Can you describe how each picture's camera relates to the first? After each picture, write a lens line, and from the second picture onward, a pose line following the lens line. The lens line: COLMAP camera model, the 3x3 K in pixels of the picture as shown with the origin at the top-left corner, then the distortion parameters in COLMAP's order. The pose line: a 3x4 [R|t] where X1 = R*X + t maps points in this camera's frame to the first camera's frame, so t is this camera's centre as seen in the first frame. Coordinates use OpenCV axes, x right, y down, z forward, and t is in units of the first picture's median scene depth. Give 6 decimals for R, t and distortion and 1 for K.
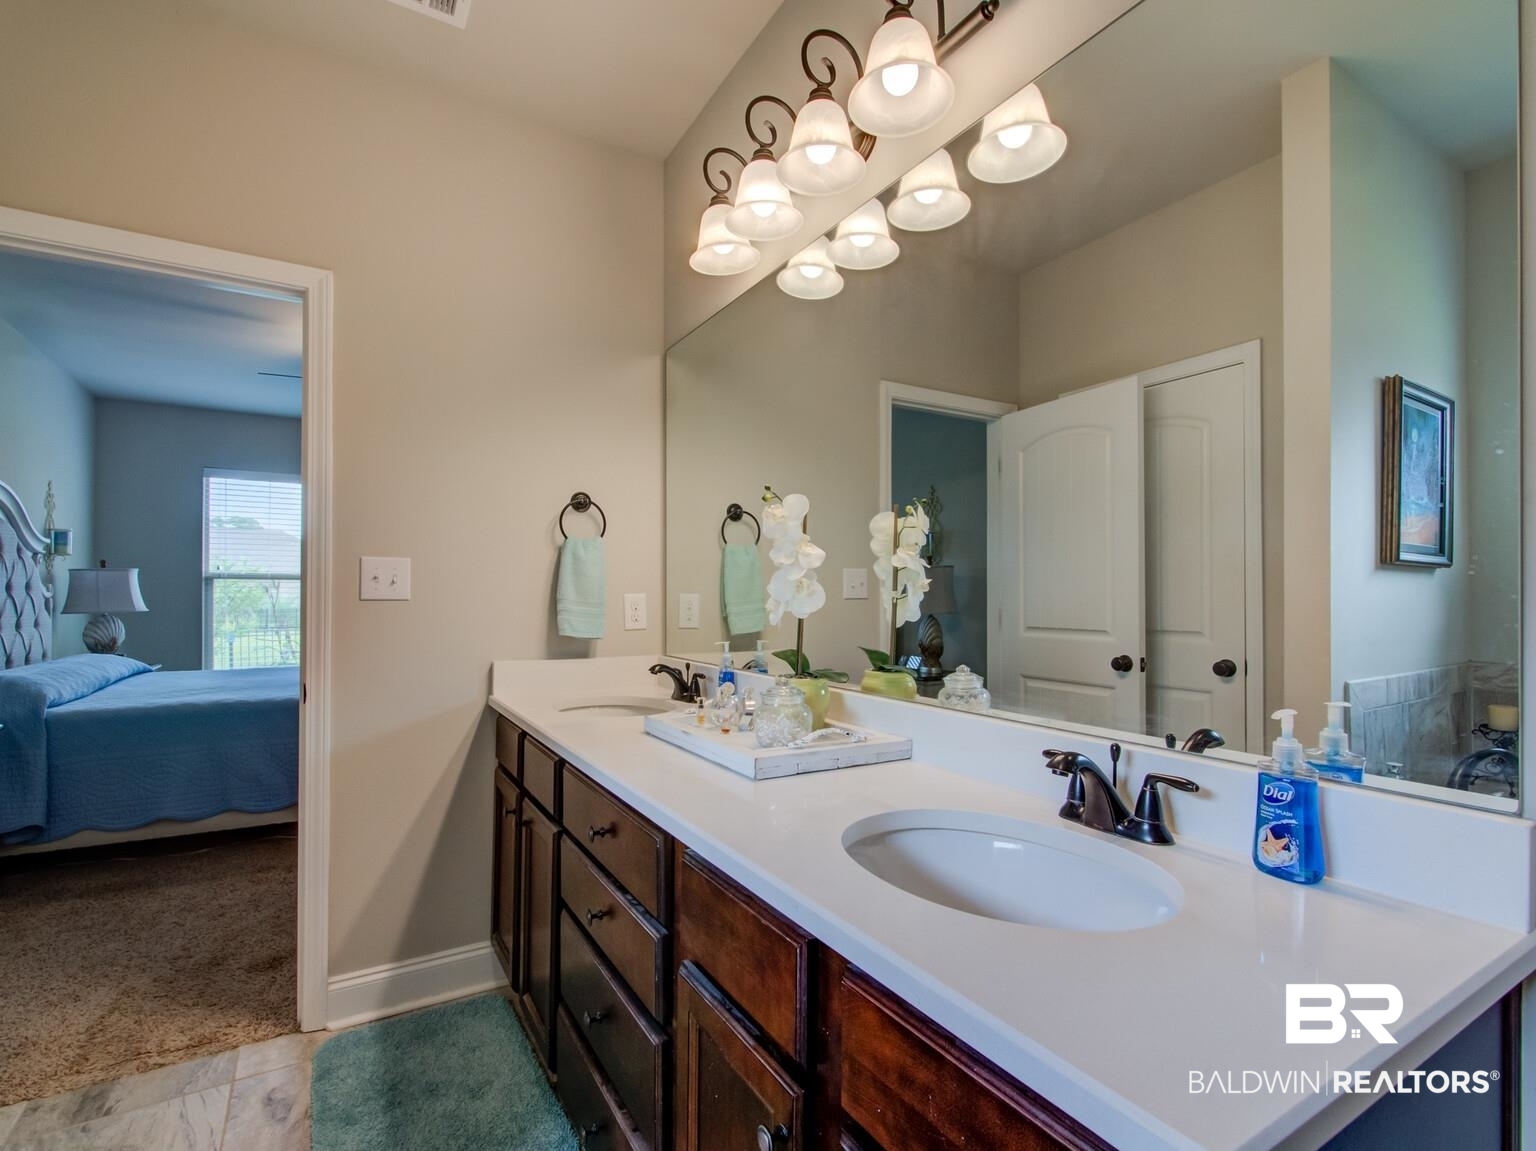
lens RADIAL K [[715.7, 0, 772.0], [0, 715.7, 587.1], [0, 0, 1]] dist [0.004391, 0.000047]
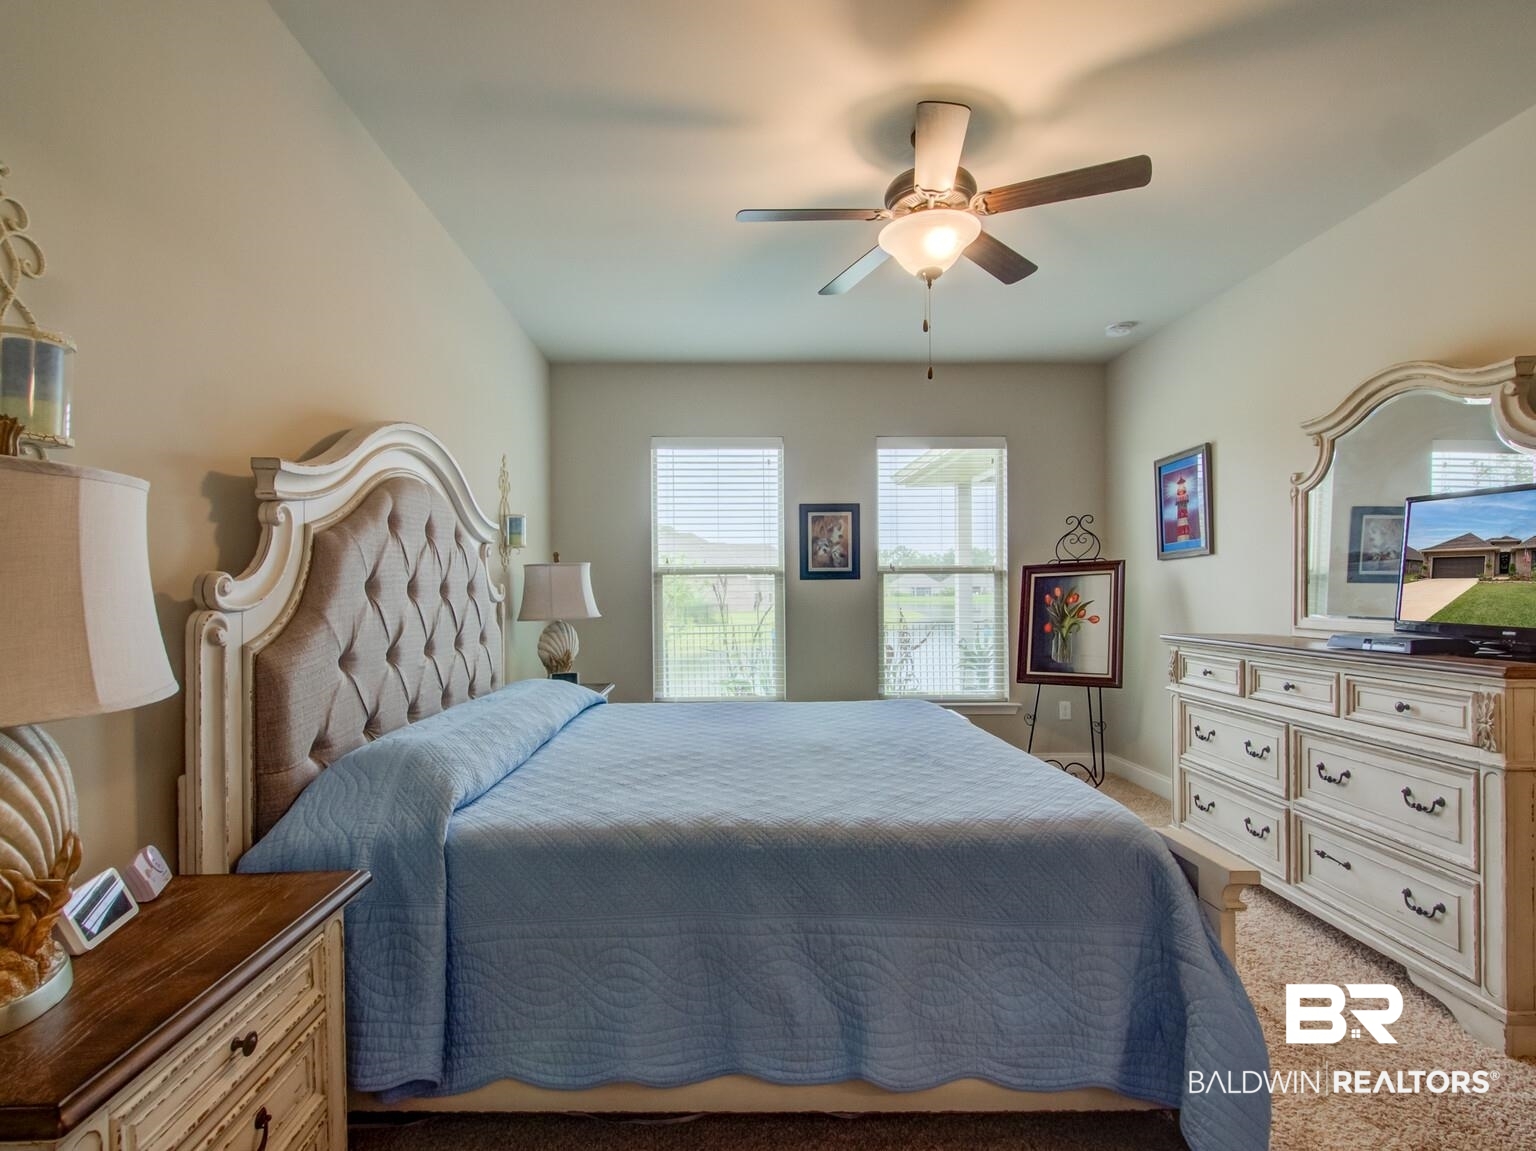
lens RADIAL K [[825.1, 0, 768.0], [0, 825.1, 575.5], [0, 0, 1]] dist [0.001725, -0.000287]
pose [[0.868307, -0.019837, -0.495631, -0.301431], [0.017568, 0.999803, -0.009236, 0.000188], [0.495717, -0.000687, 0.868484, 0.353364]]
